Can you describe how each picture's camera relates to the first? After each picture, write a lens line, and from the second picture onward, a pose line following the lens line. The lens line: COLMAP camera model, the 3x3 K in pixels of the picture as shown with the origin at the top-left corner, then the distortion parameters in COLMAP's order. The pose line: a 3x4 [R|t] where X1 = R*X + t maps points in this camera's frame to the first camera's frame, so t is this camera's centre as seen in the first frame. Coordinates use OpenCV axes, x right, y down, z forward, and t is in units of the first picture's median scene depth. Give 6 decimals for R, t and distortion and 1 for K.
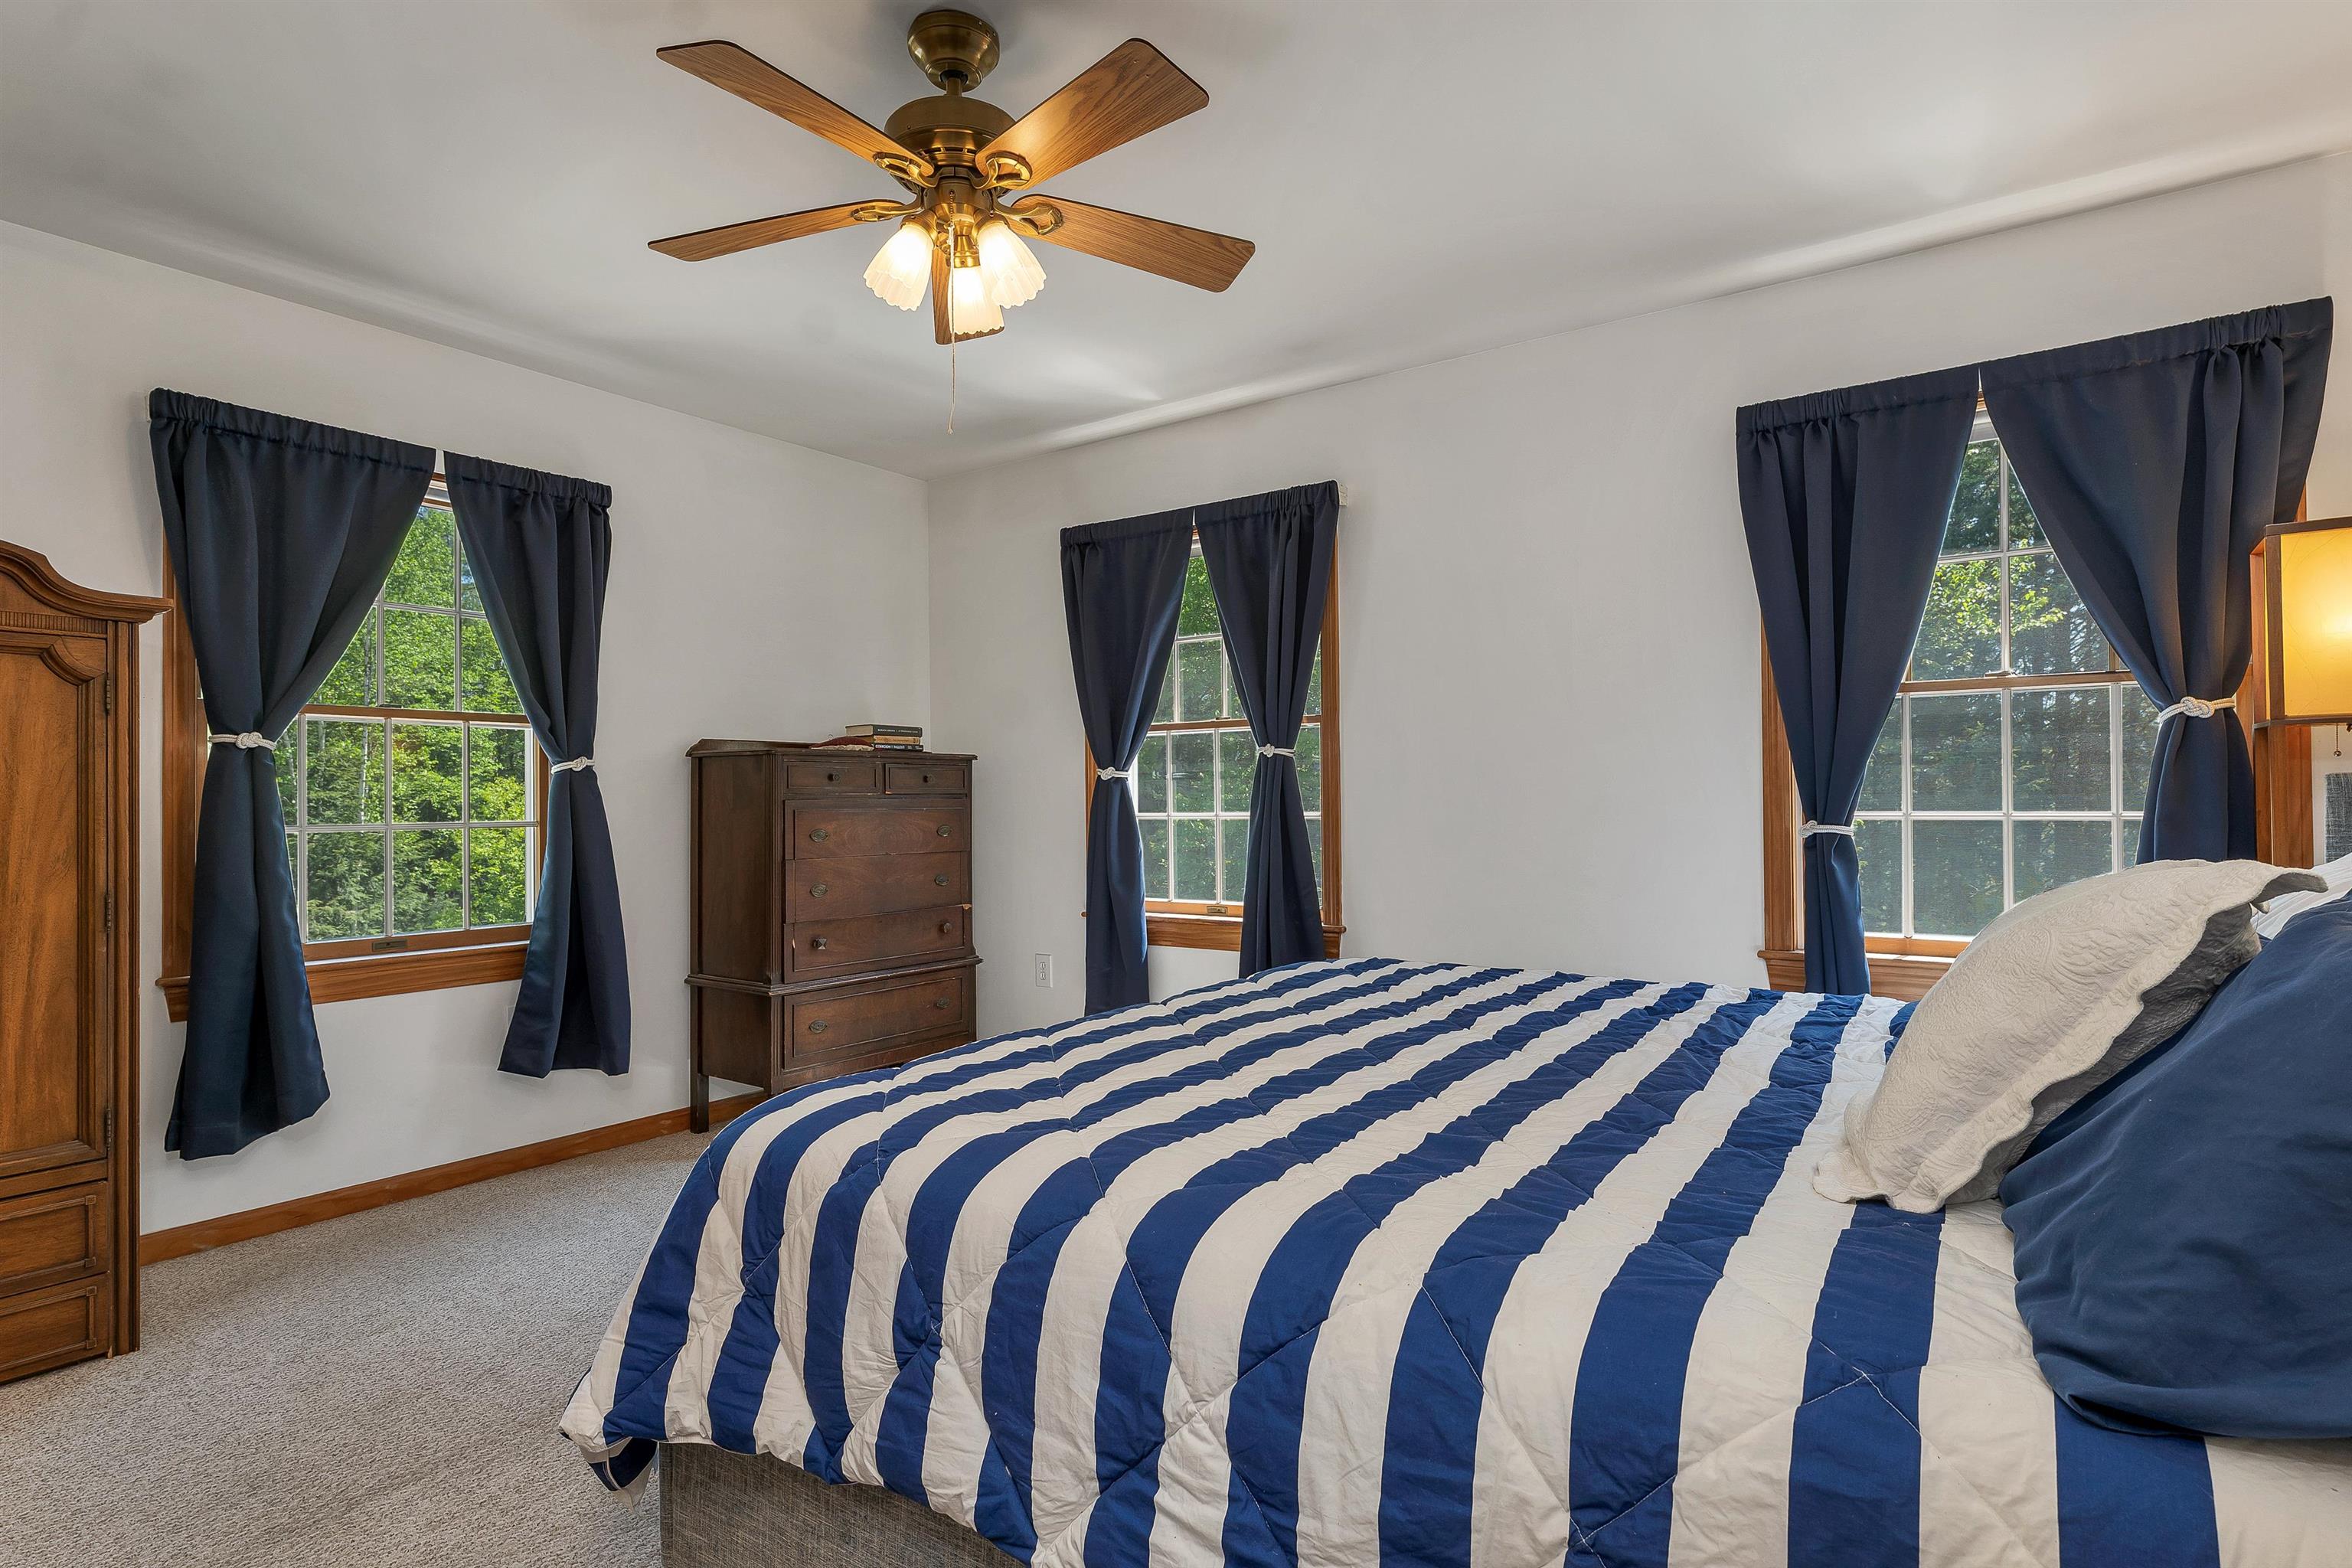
lens RADIAL K [[1242.0, 0, 1217.1], [0, 1242.0, 788.3], [0, 0, 1]] dist [0.005872, 0.001055]
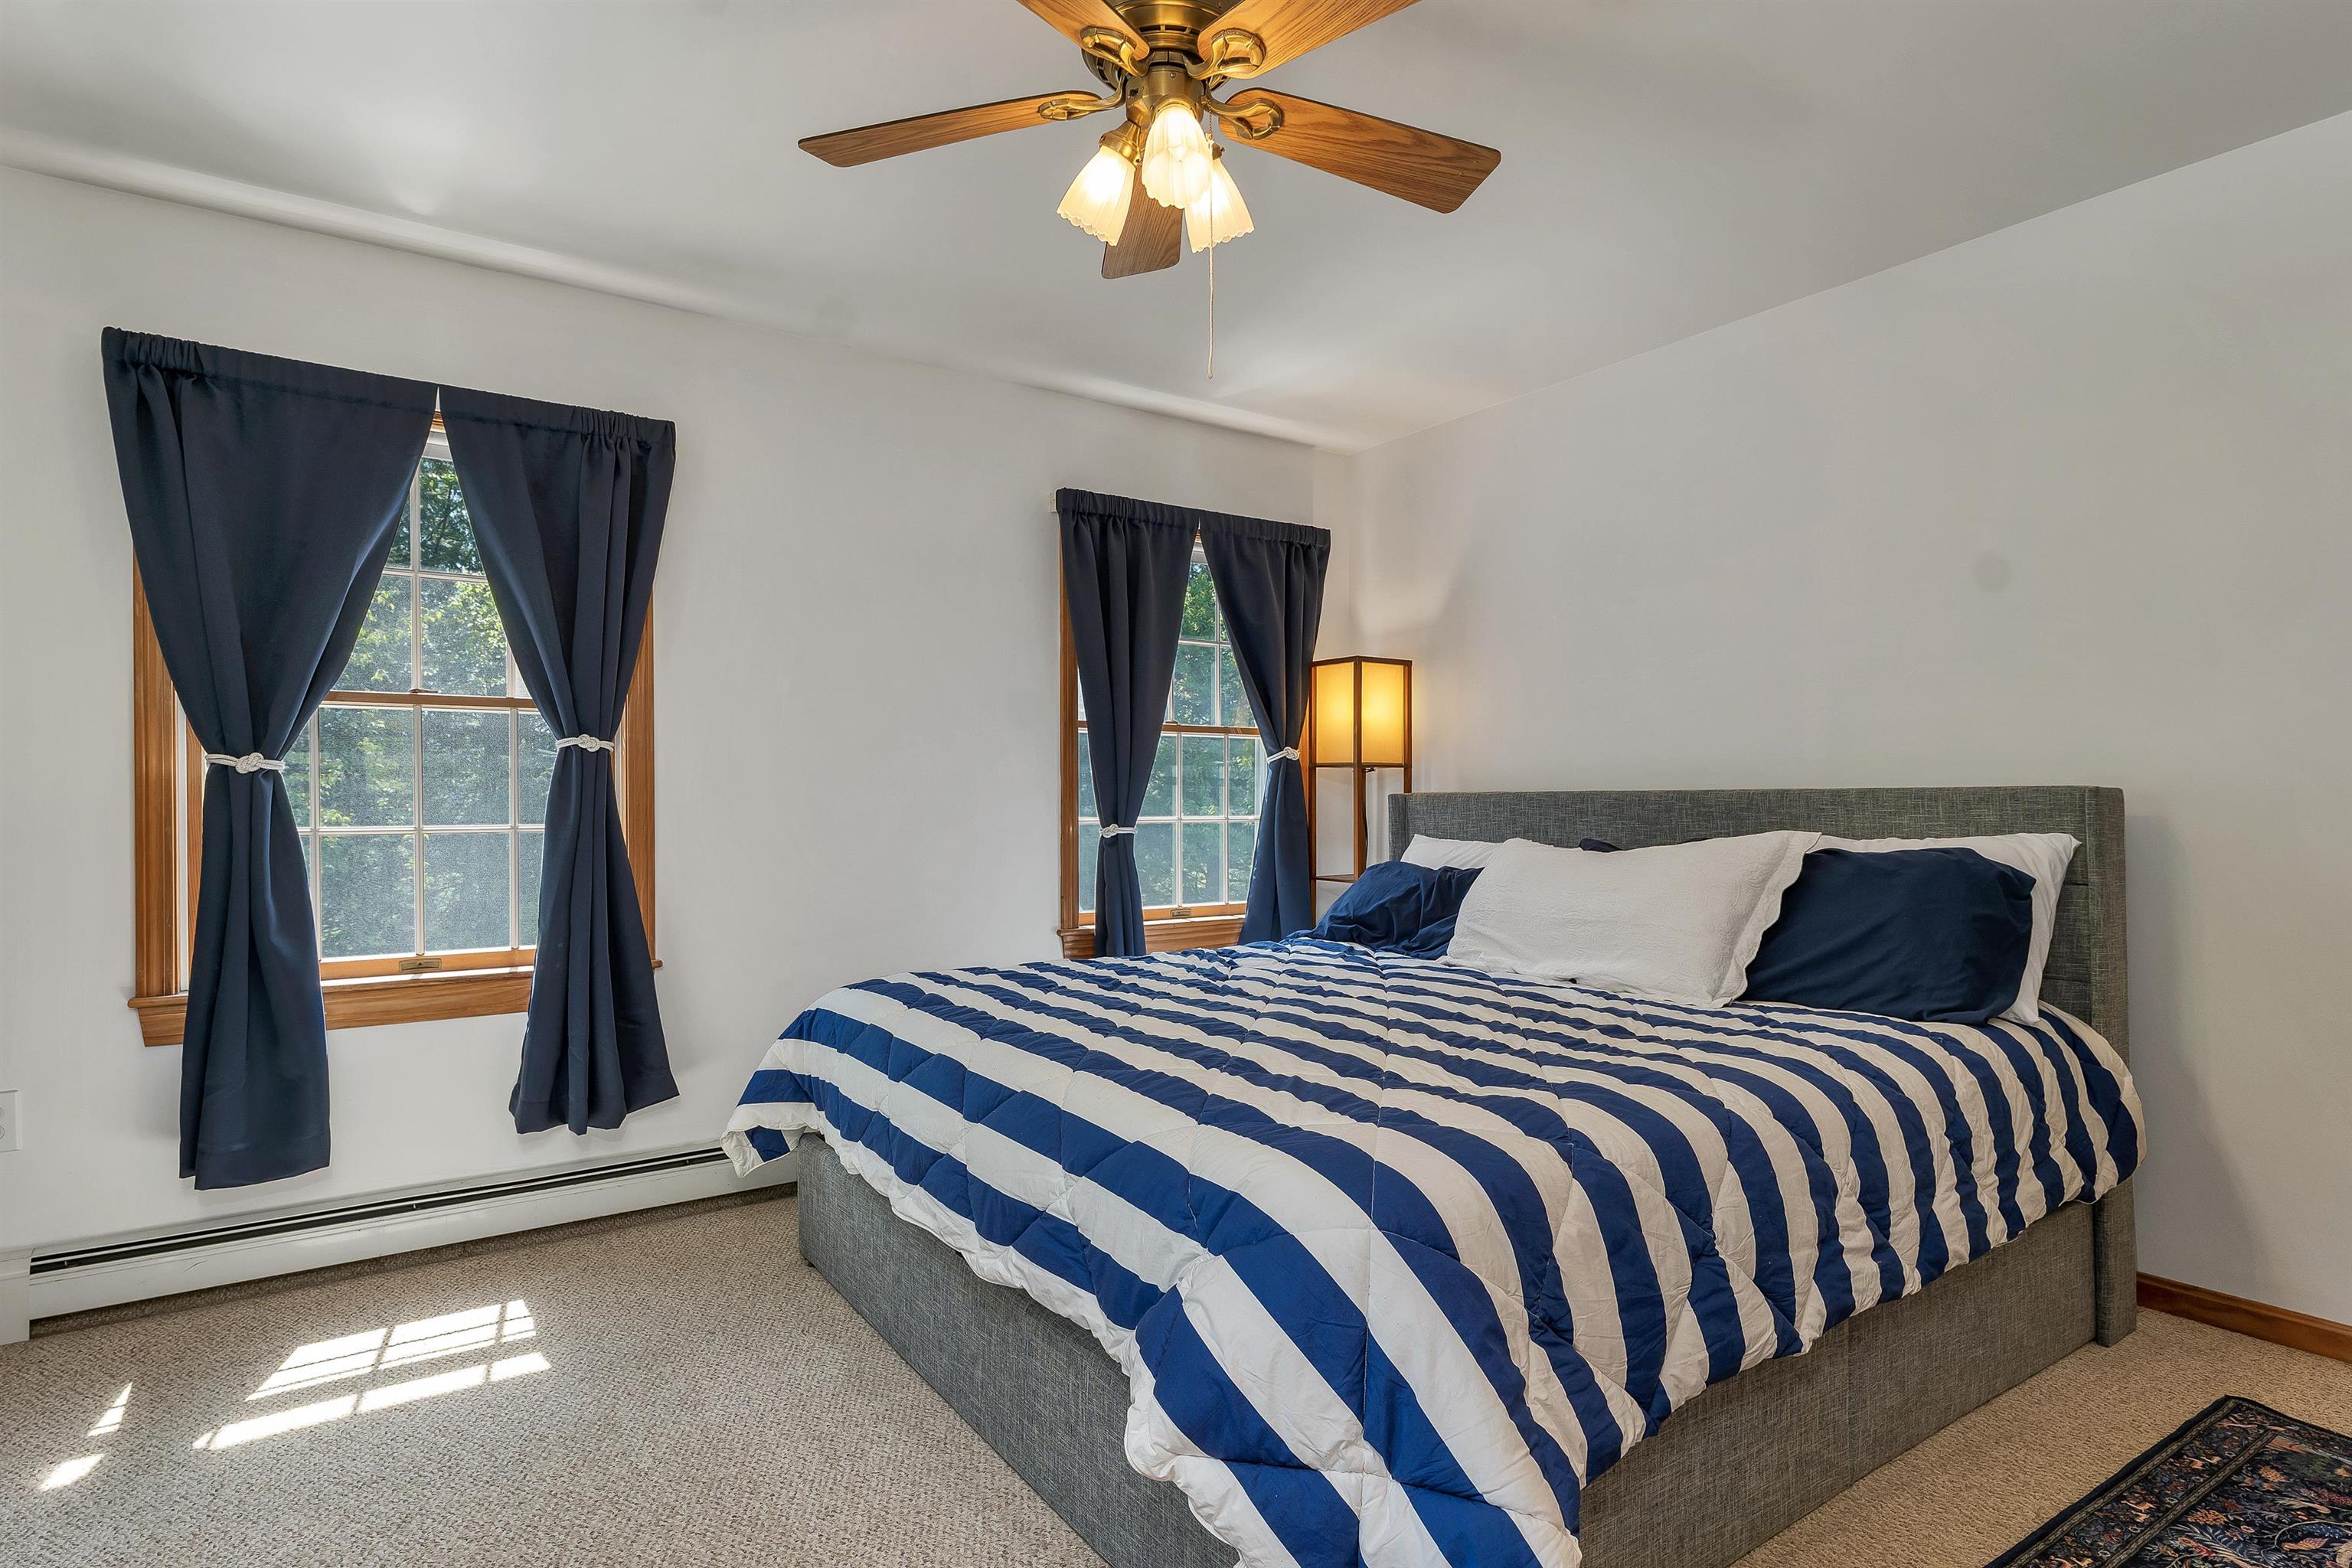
lens RADIAL K [[1242.0, 0, 1169.8], [0, 1242.0, 789.5], [0, 0, 1]] dist [0.005872, 0.001055]
pose [[0.331002, 0.018778, 0.943443, -0.566266], [-0.006840, 0.999823, -0.017500, 0.009661], [-0.943605, -0.000661, 0.331072, 0.406920]]
